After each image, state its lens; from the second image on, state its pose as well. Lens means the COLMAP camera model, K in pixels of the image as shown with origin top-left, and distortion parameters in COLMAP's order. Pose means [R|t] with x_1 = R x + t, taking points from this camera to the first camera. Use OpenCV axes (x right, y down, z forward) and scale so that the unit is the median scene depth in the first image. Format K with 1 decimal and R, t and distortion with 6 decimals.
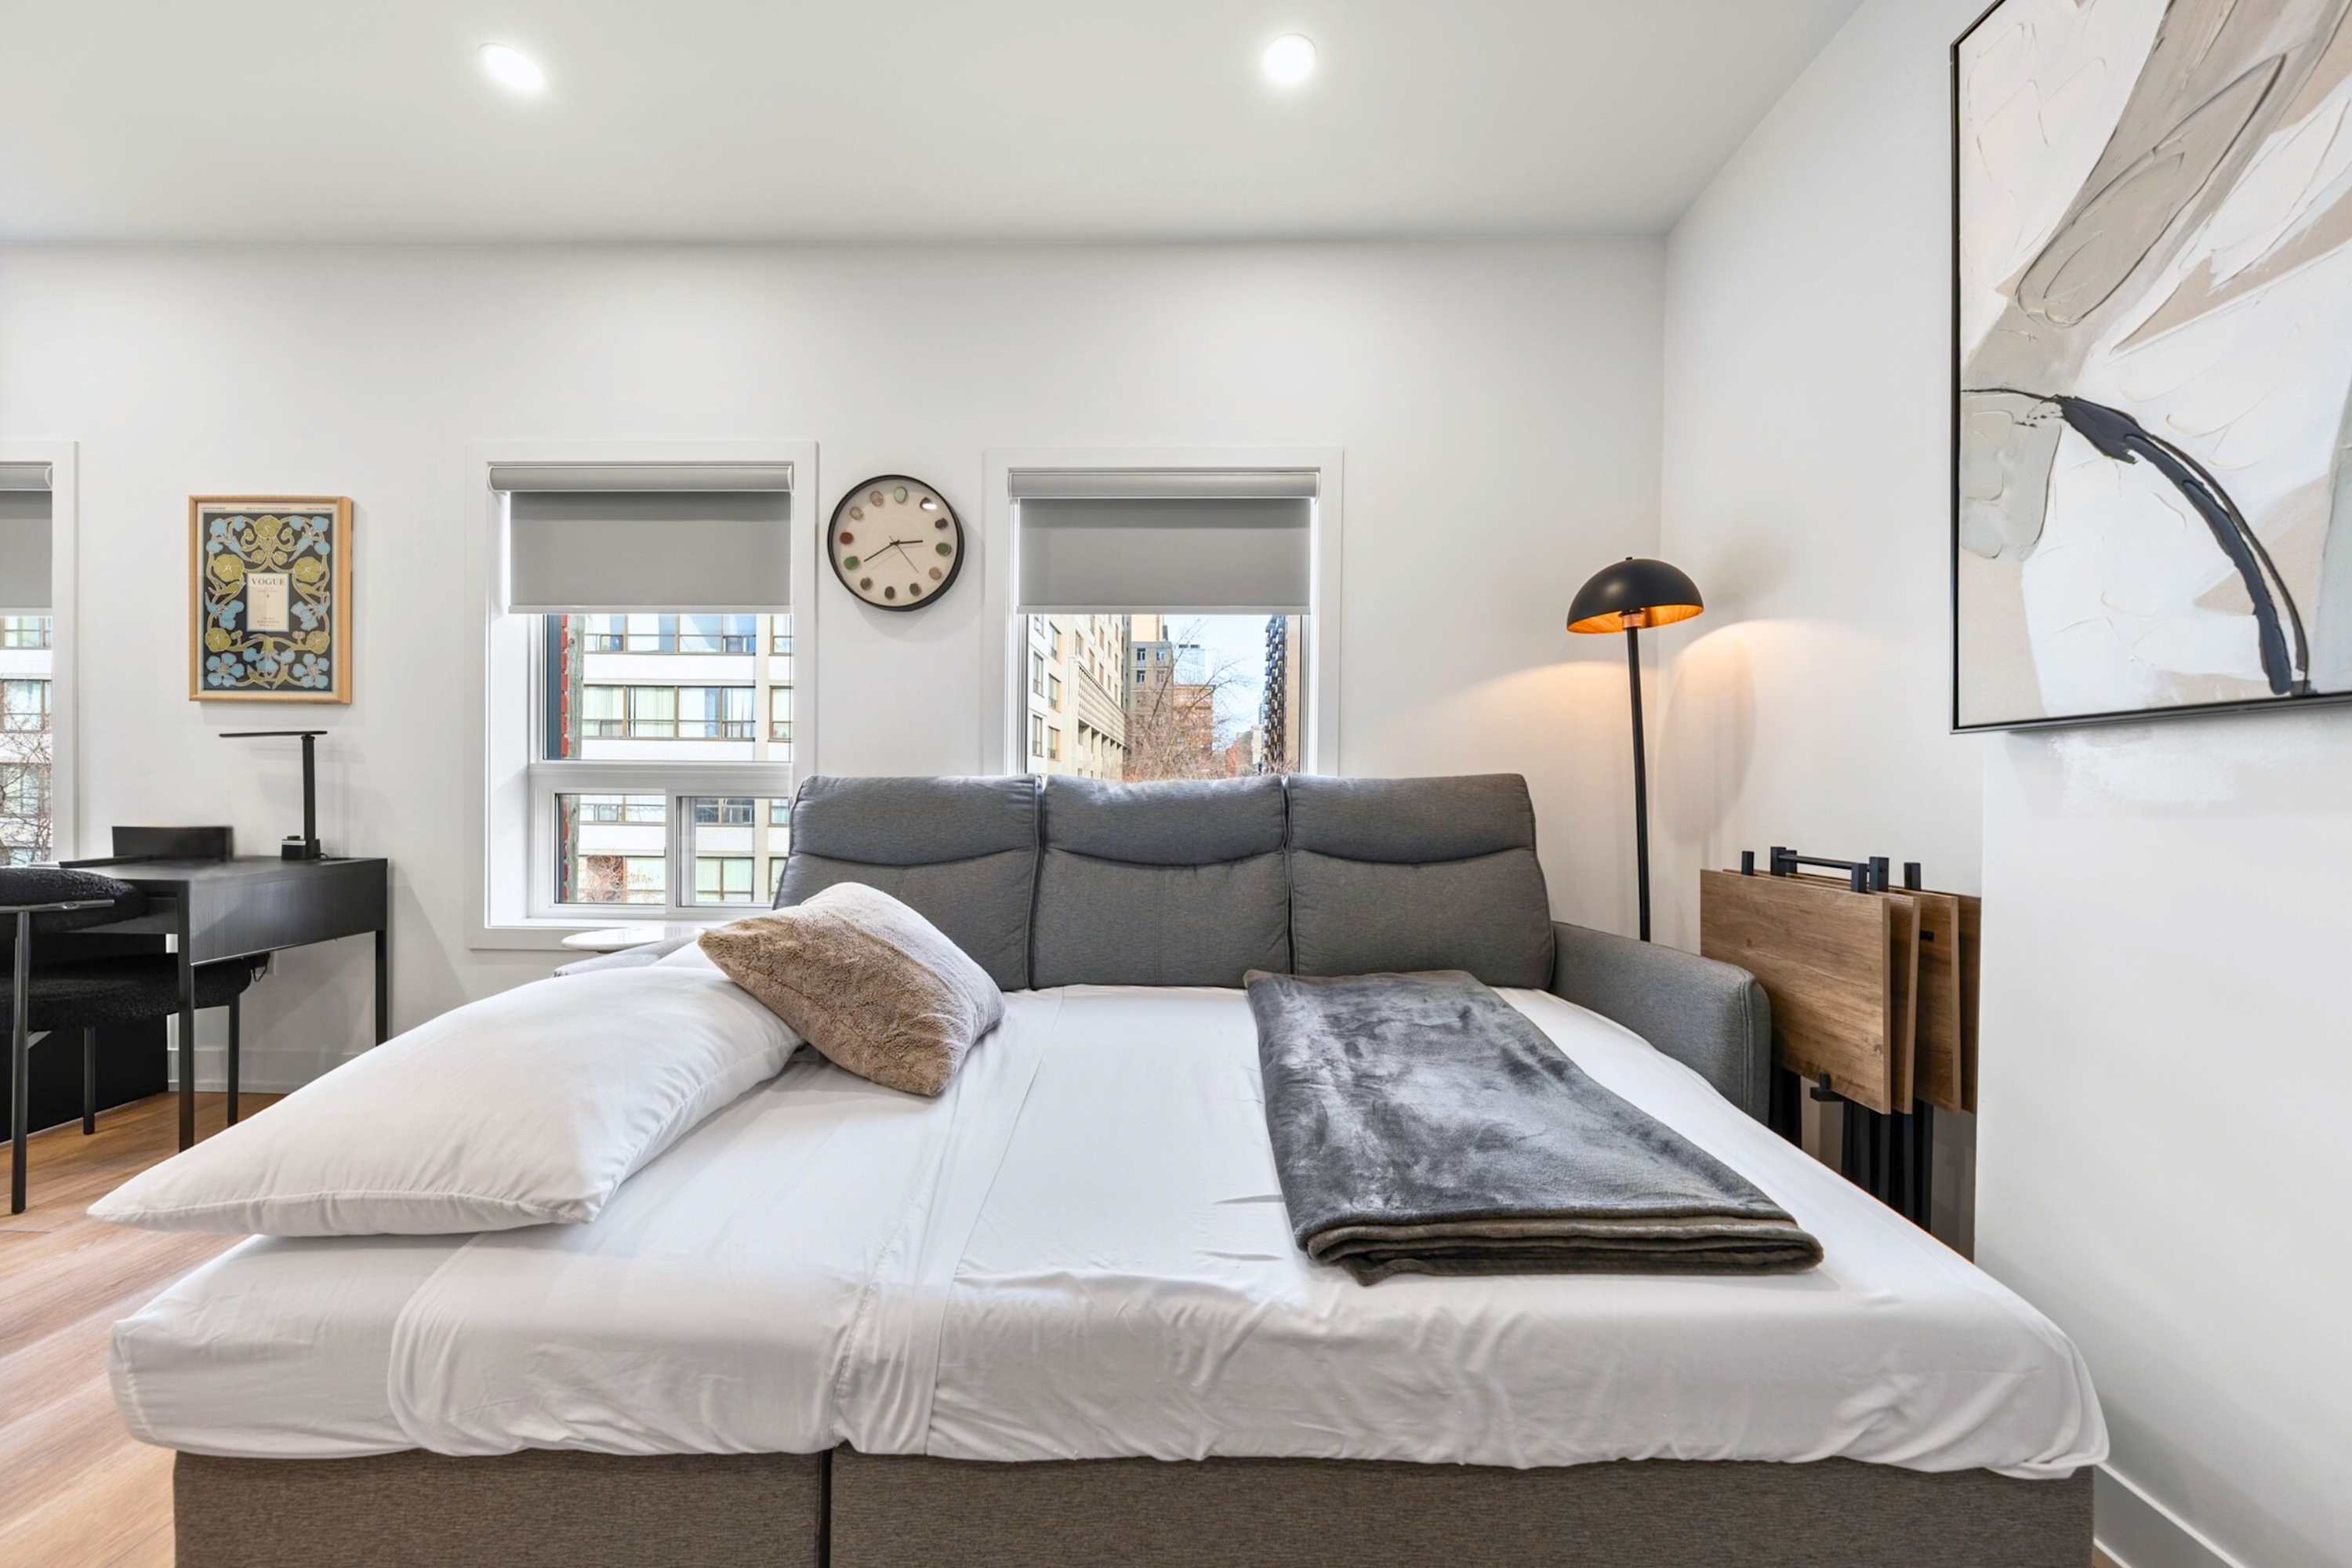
lens RADIAL K [[795.2, 0, 1167.0], [0, 795.2, 787.5], [0, 0, 1]] dist [-0.004049, 0.000394]
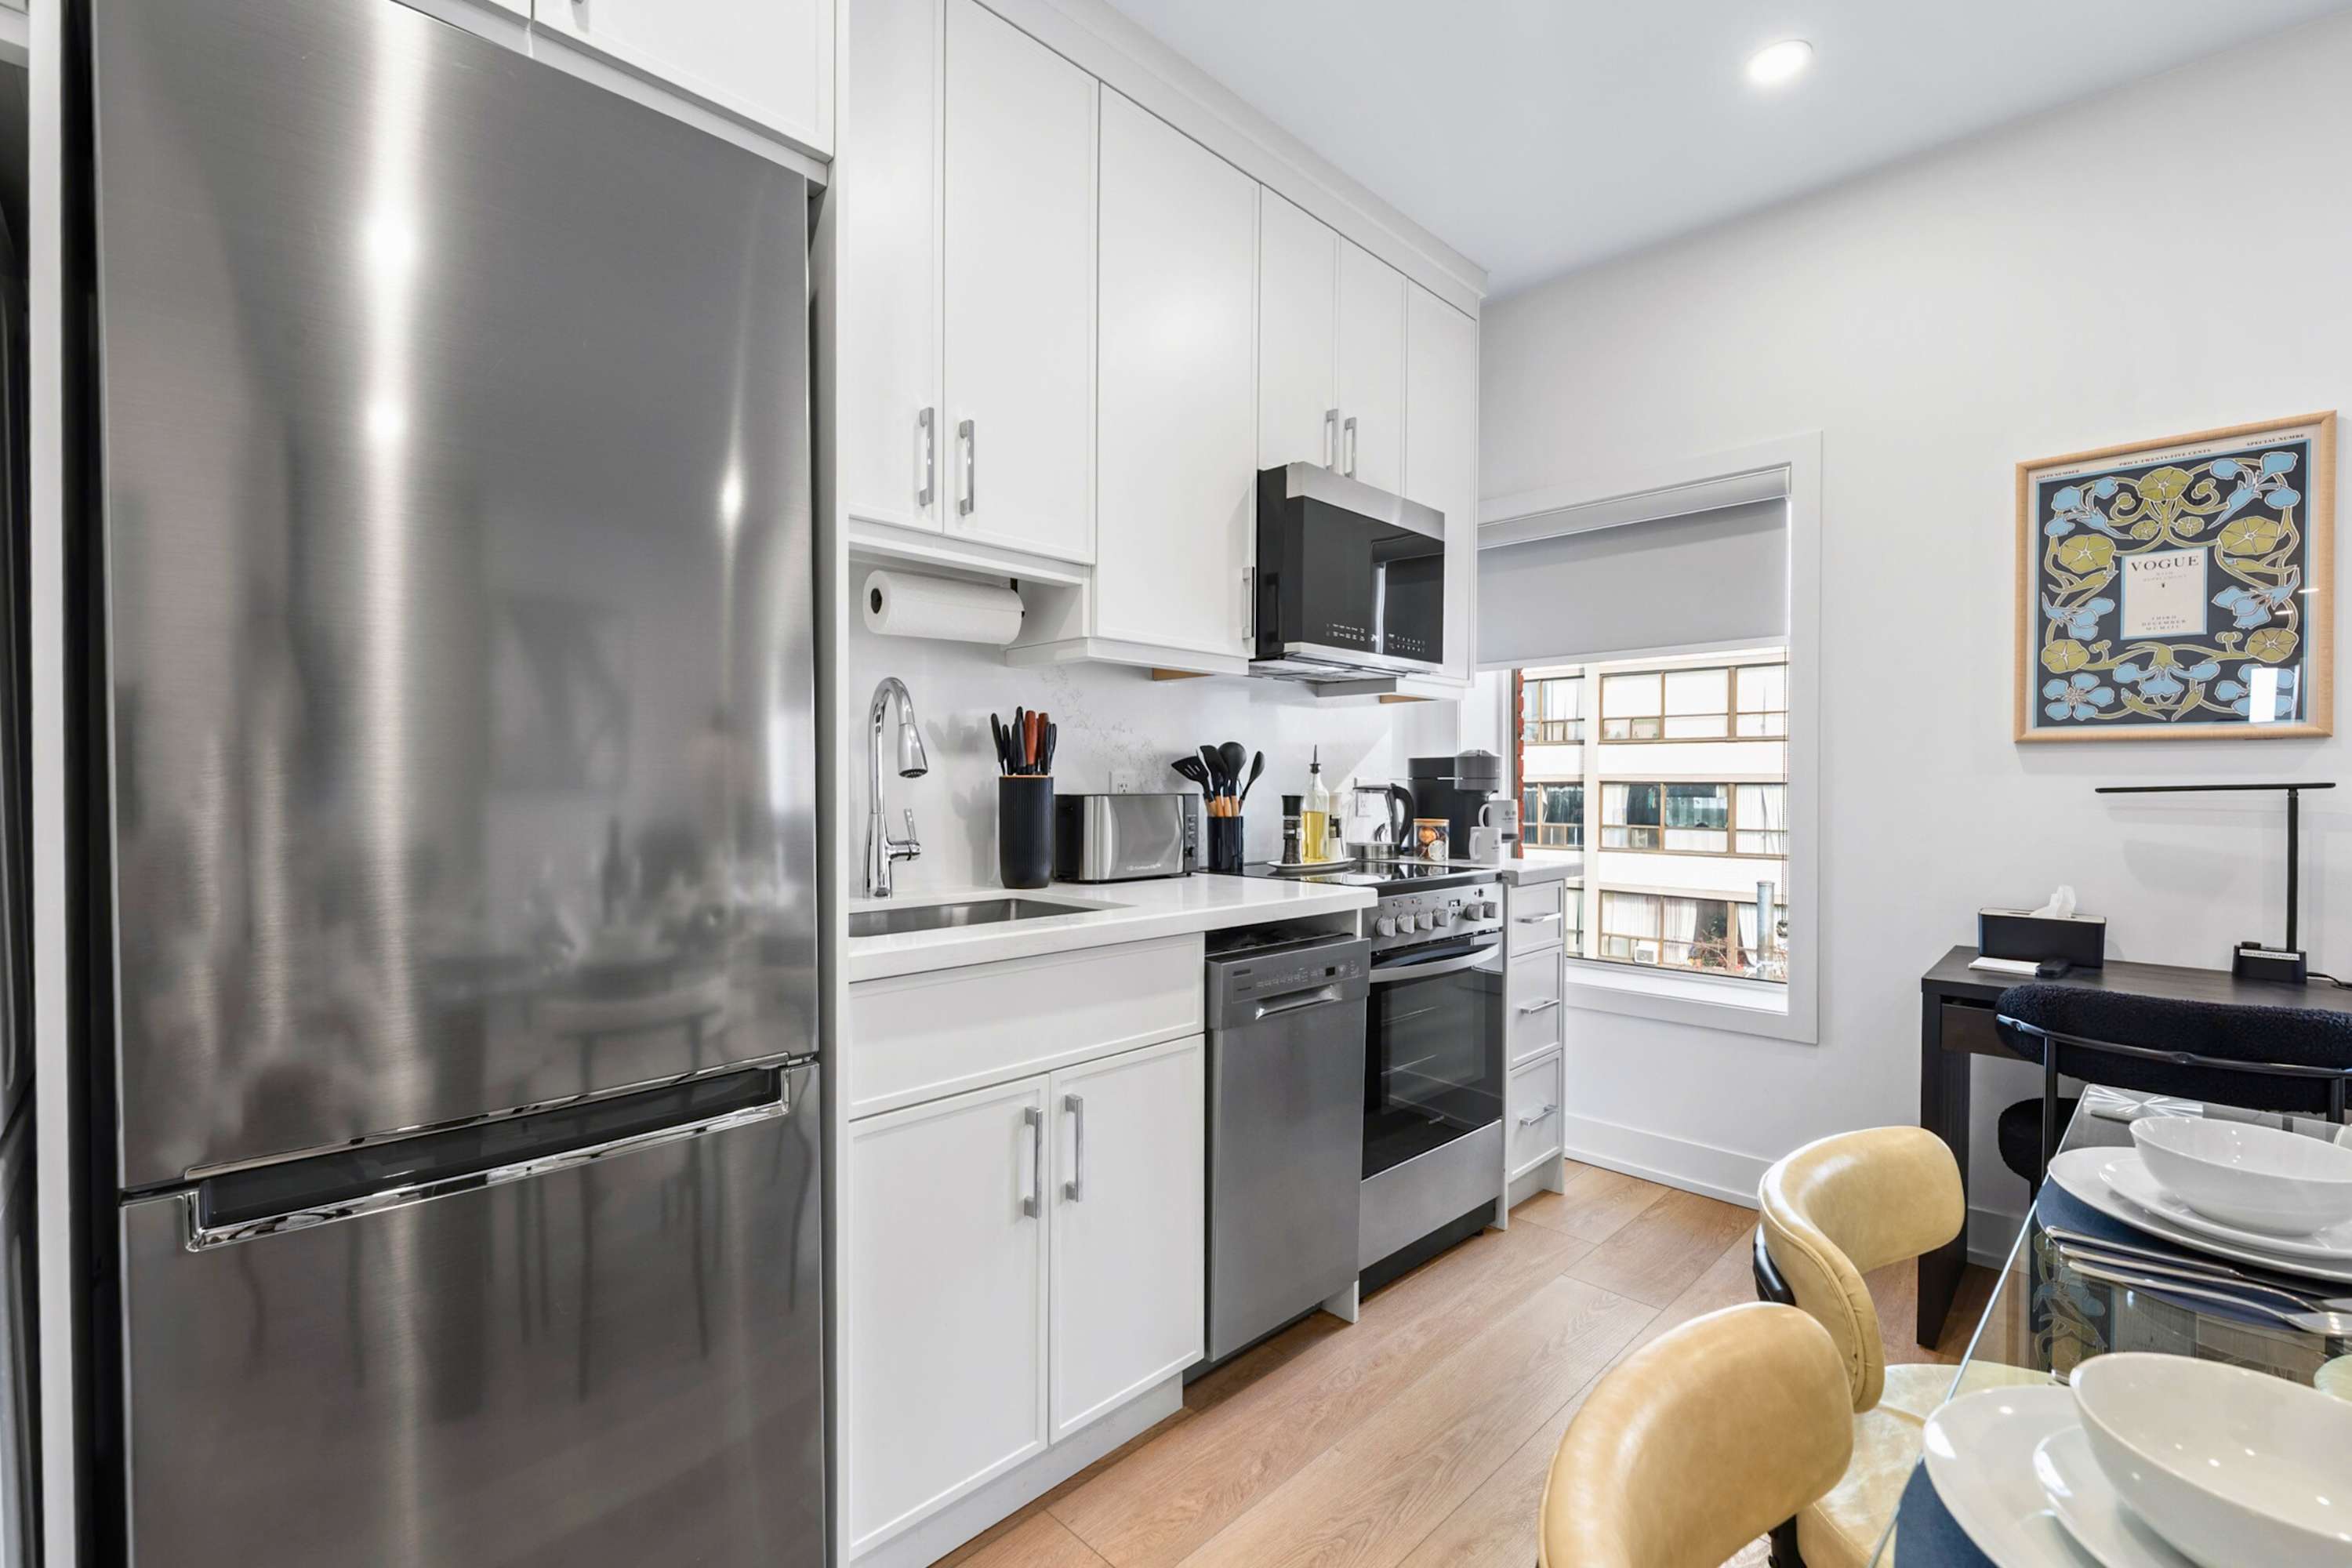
lens RADIAL K [[1003.9, 0, 1176.3], [0, 1003.9, 788.9], [0, 0, 1]] dist [-0.004191, 0.001843]
pose [[0.722999, -0.004420, -0.690835, -1.156675], [-0.000279, 0.999978, -0.006690, -0.059730], [0.690849, 0.005030, 0.722982, -0.215236]]
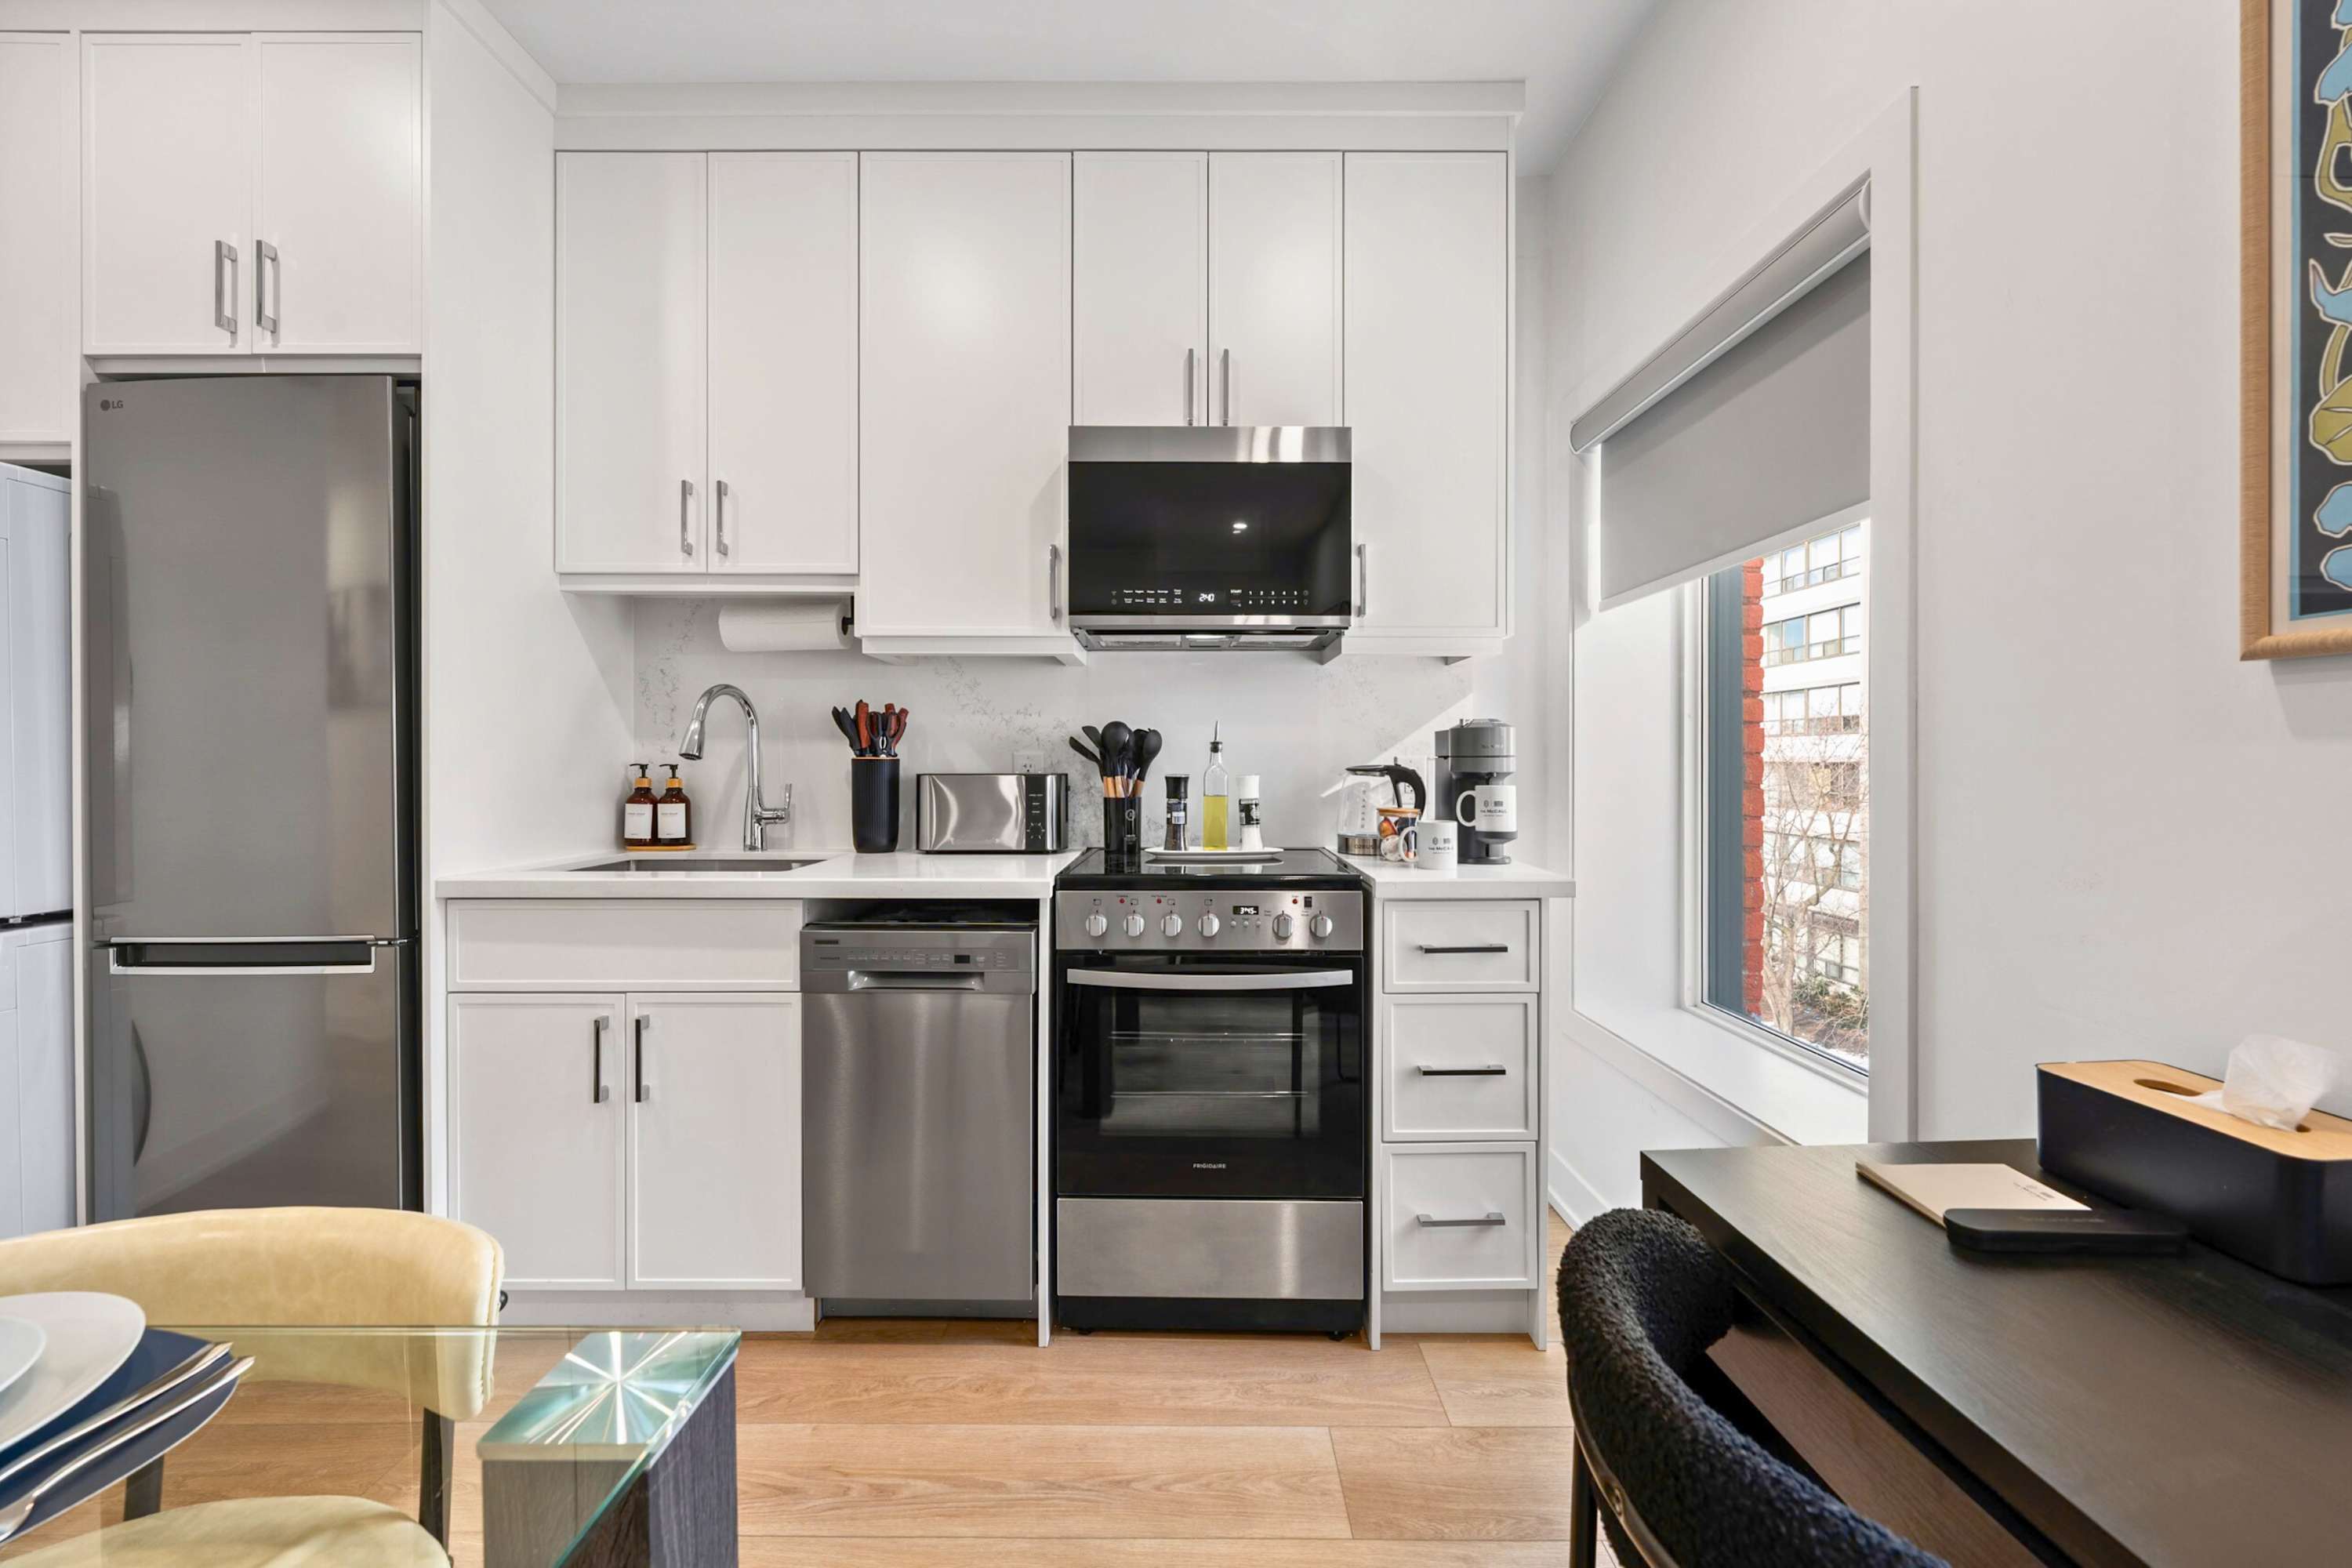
lens RADIAL K [[907.7, 0, 1189.4], [0, 907.7, 765.4], [0, 0, 1]] dist [-0.006027, 0.000975]
pose [[0.035527, -0.006709, -0.999346, -0.916941], [-0.007082, 0.999951, -0.006965, -0.065065], [0.999344, 0.007325, 0.035477, 0.599374]]
